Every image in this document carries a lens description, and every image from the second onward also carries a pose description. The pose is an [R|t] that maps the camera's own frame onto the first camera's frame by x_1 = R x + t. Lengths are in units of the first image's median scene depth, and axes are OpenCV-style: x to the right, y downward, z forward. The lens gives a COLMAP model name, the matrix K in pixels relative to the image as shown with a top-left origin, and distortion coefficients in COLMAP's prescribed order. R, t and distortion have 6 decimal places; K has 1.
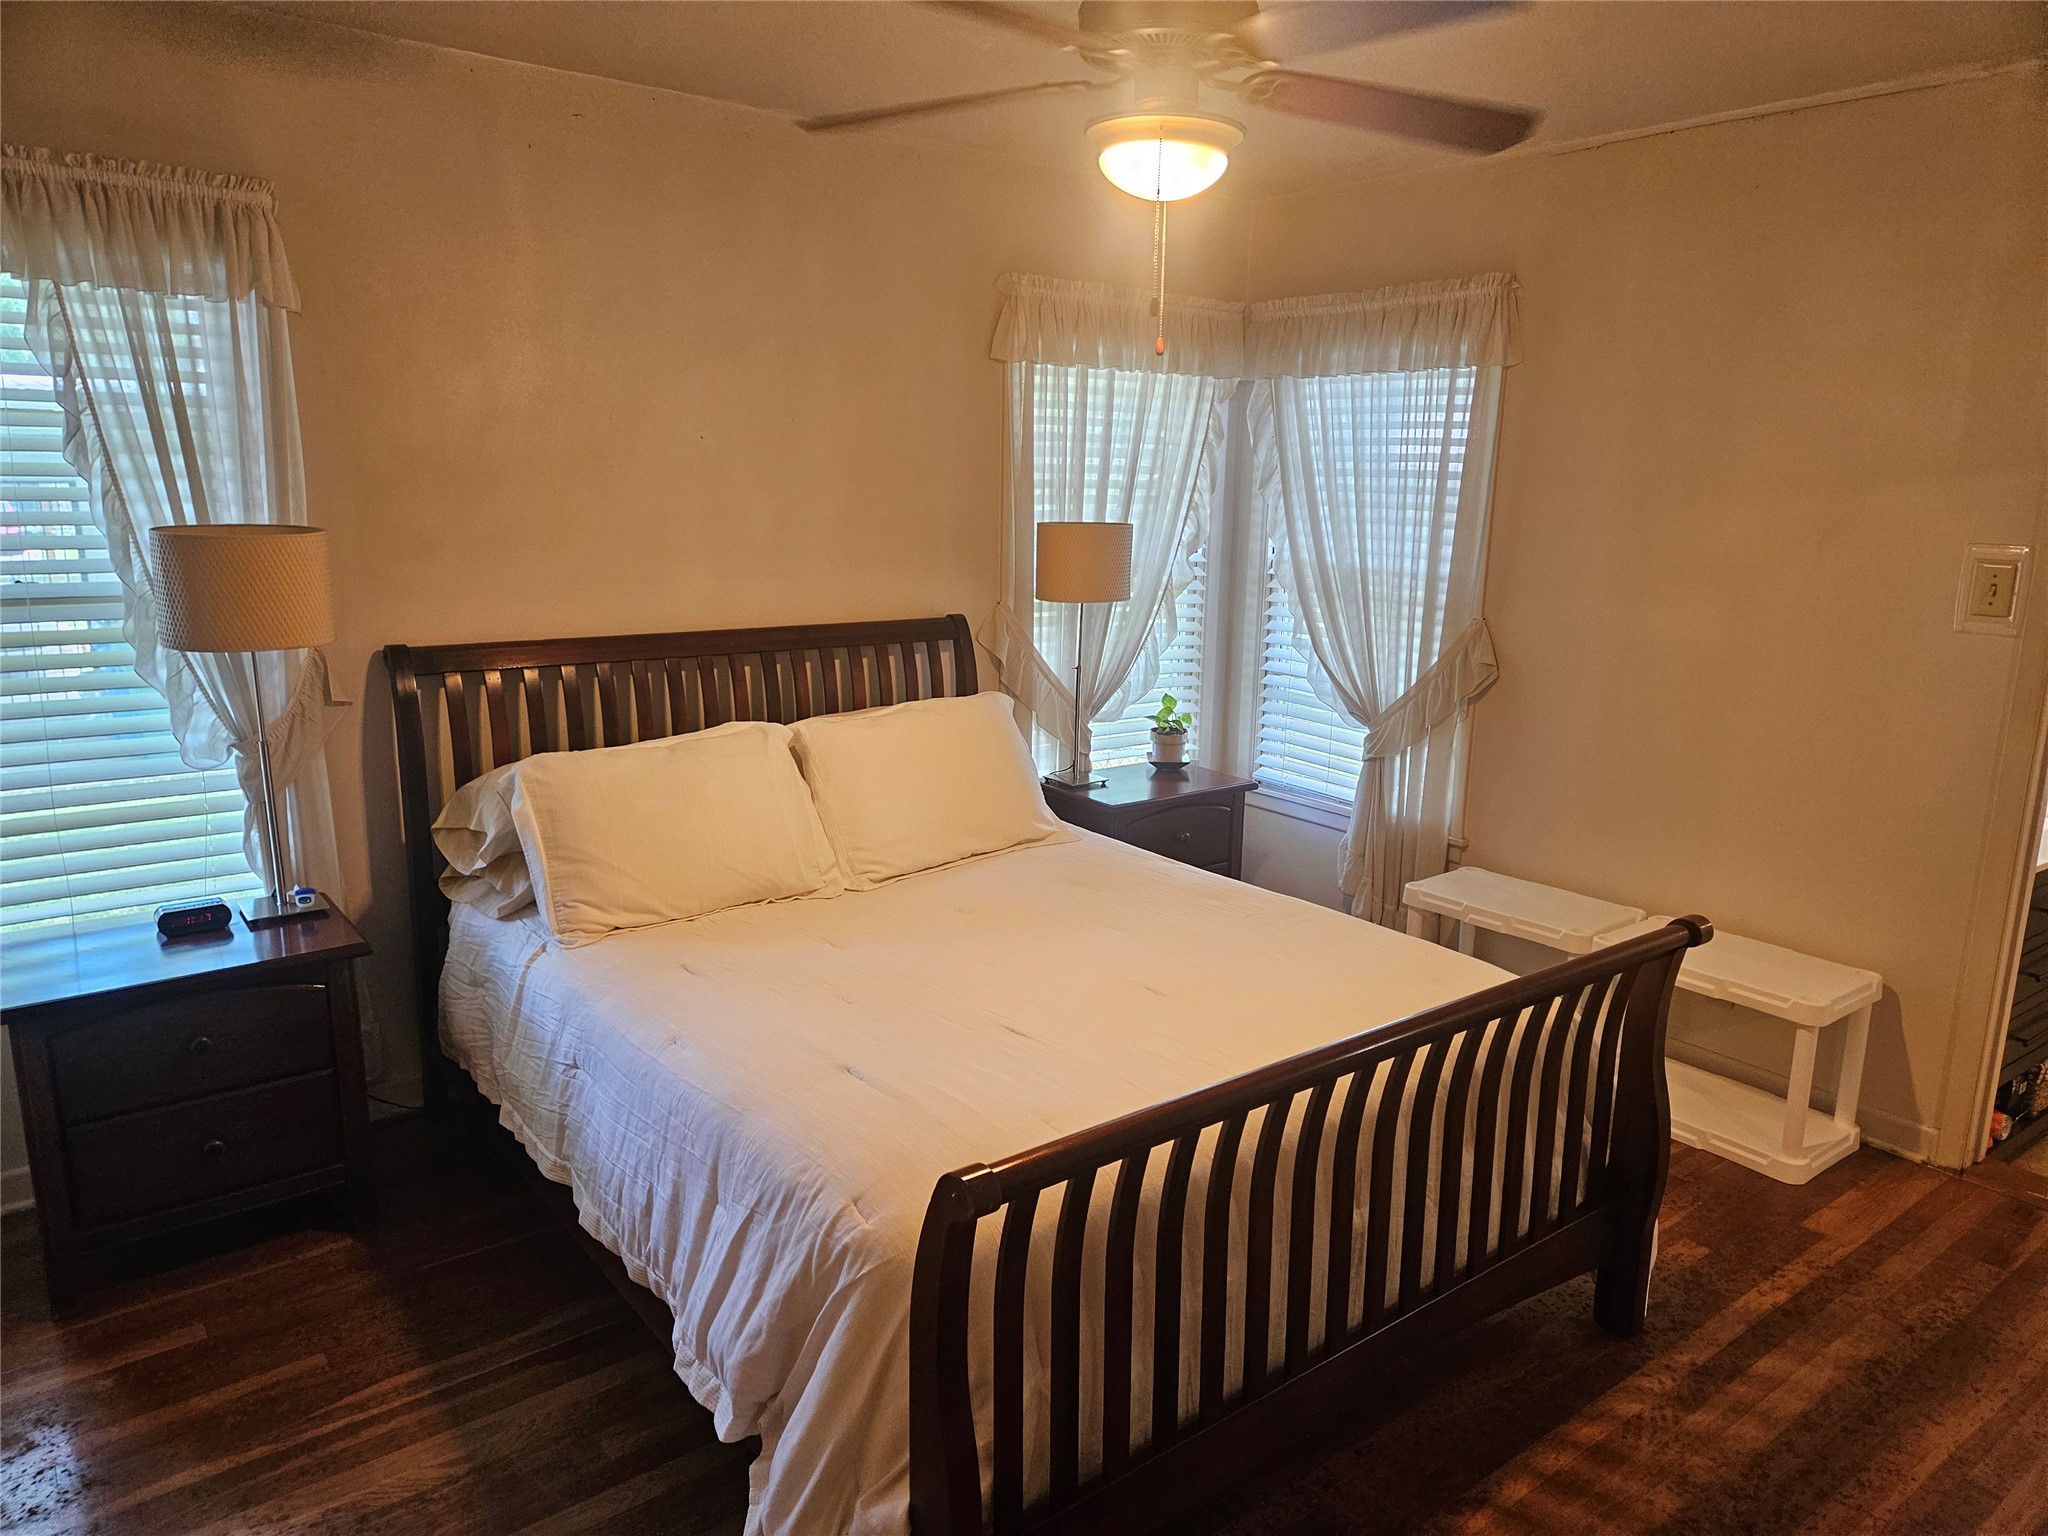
lens RADIAL K [[1412.4, 0, 1024.0], [0, 1412.4, 768.0], [0, 0, 1]] dist [0.005201, -0.042046]
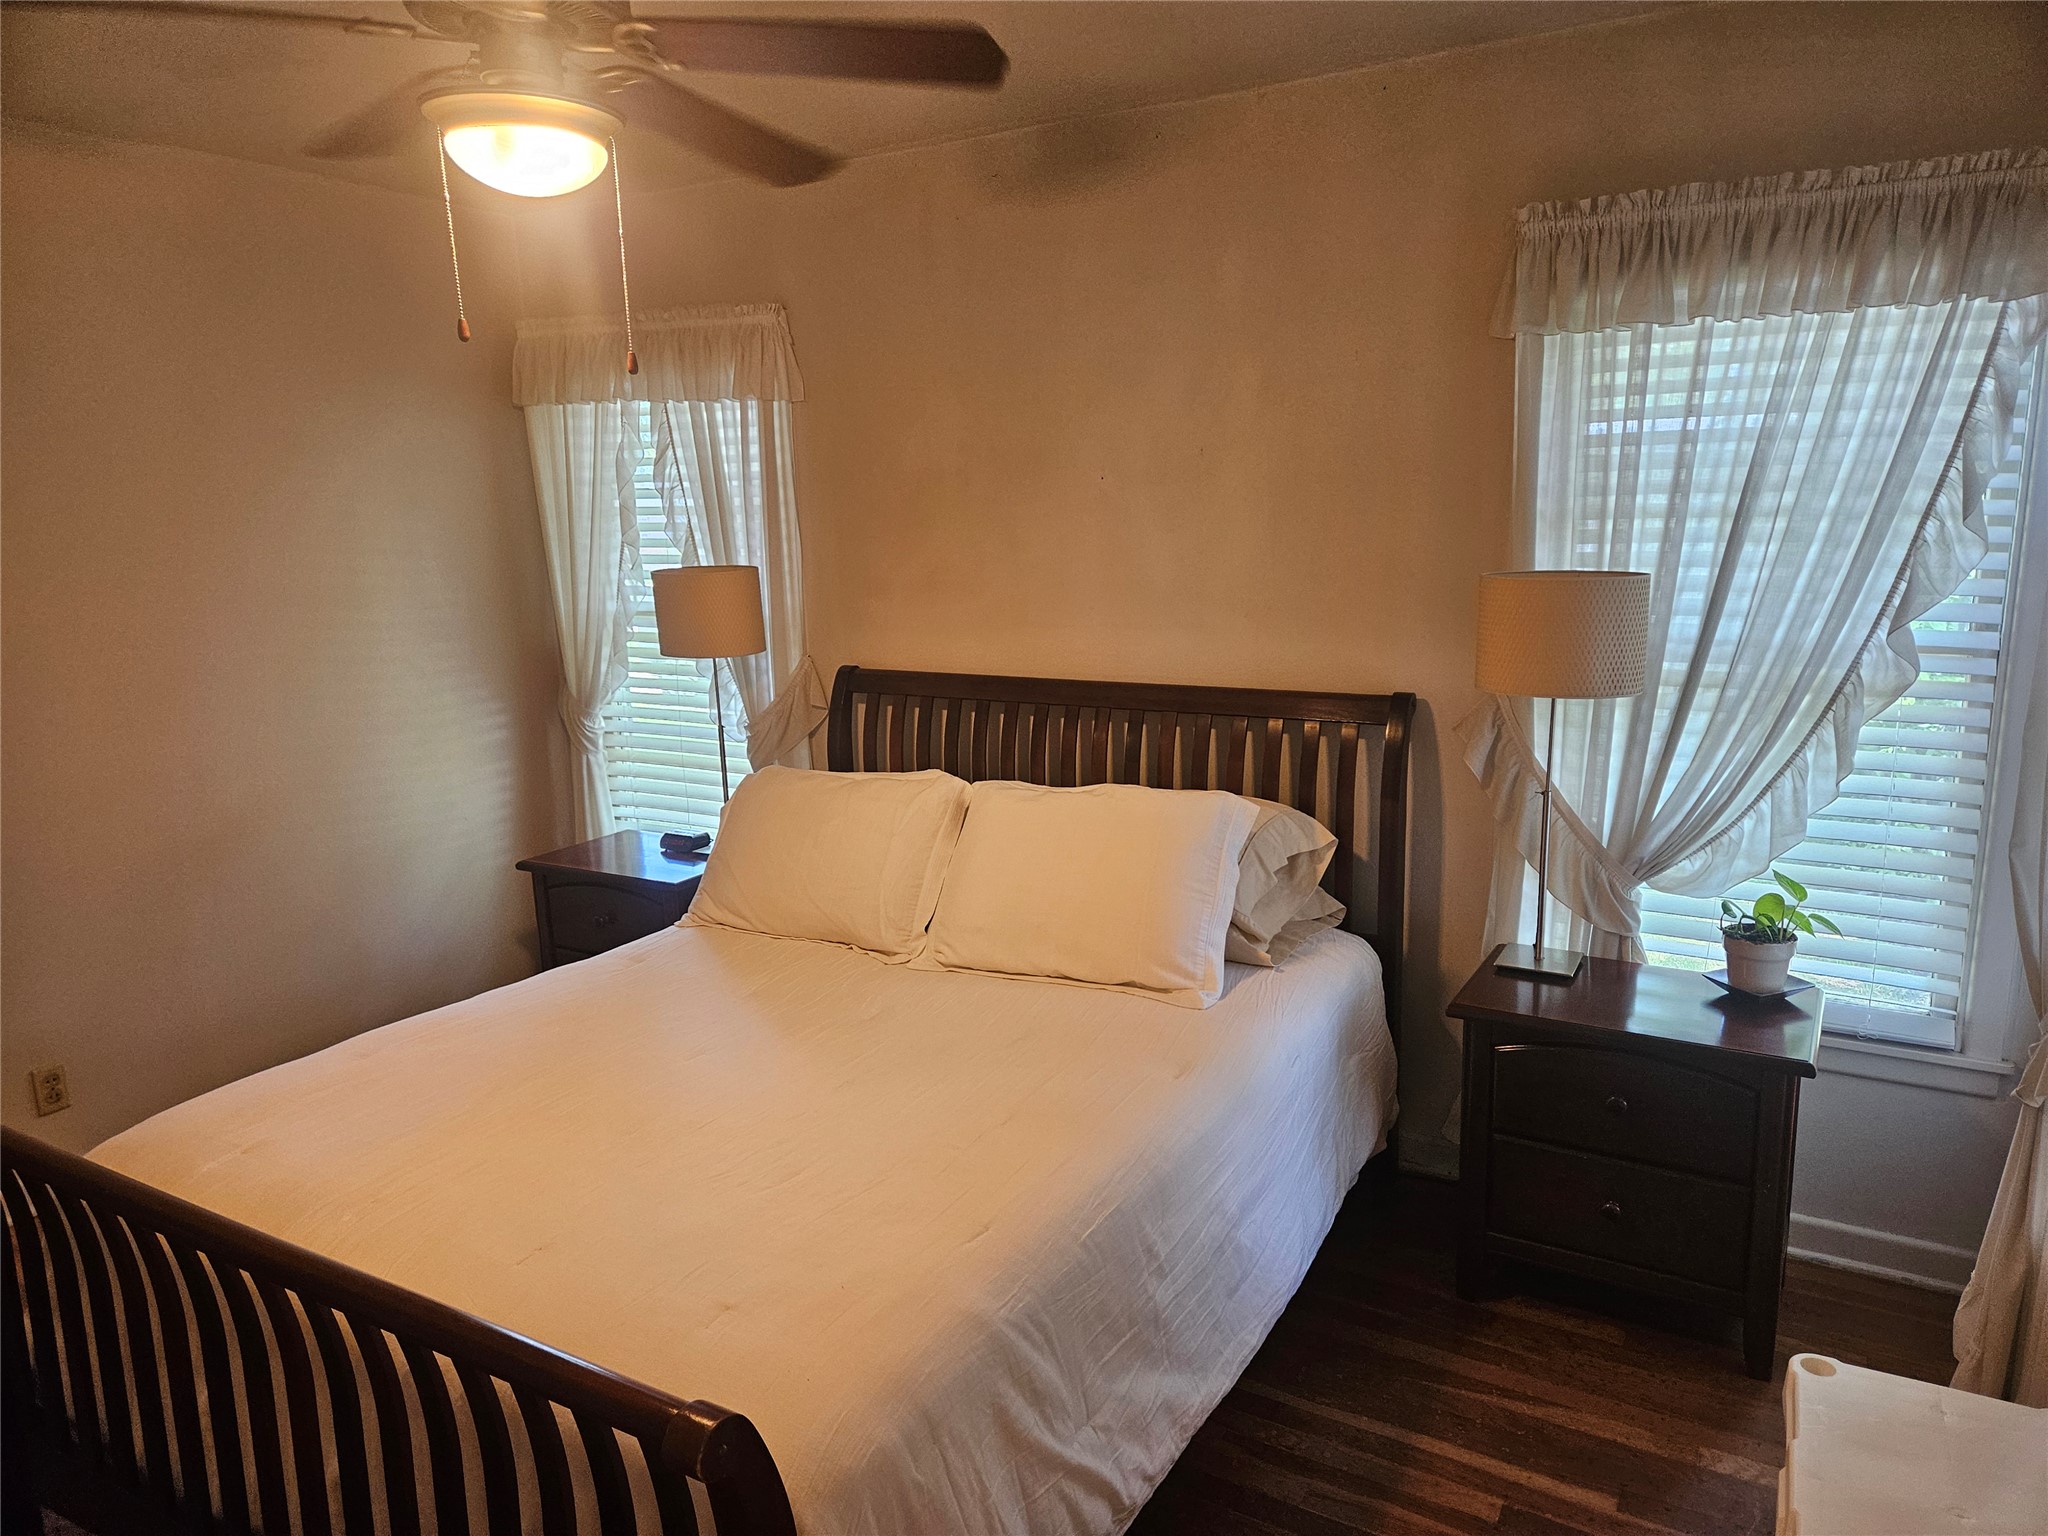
lens RADIAL K [[1367.7, 0, 1035.1], [0, 1367.7, 760.5], [0, 0, 1]] dist [0.060191, -0.038453]
pose [[0.357984, 0.144389, -0.922496, 0.595824], [-0.161853, 0.982611, 0.090989, -0.116246], [0.919593, 0.116736, 0.375128, 0.592551]]
